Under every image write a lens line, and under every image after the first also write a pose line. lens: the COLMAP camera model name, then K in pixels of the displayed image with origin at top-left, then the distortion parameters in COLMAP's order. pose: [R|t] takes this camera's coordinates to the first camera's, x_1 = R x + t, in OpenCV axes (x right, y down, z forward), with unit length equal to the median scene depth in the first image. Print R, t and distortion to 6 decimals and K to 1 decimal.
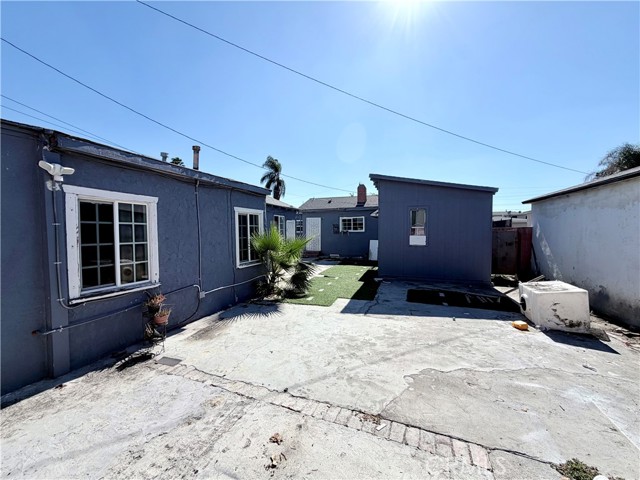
lens RADIAL K [[257.1, 0, 318.5], [0, 257.1, 240.9], [0, 0, 1]] dist [-0.007410, 0.000915]
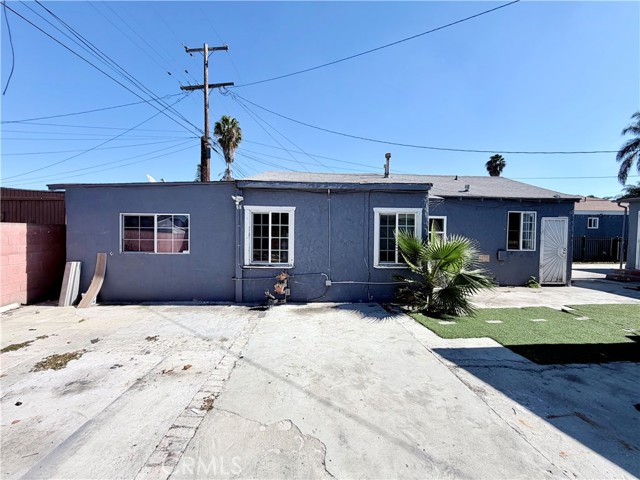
lens RADIAL K [[257.1, 0, 317.6], [0, 257.1, 239.7], [0, 0, 1]] dist [-0.007410, 0.000915]
pose [[0.399650, 0.036434, -0.915944, 0.805299], [-0.047895, 0.998675, 0.018827, -0.019470], [0.915416, 0.036345, 0.400865, 0.580331]]
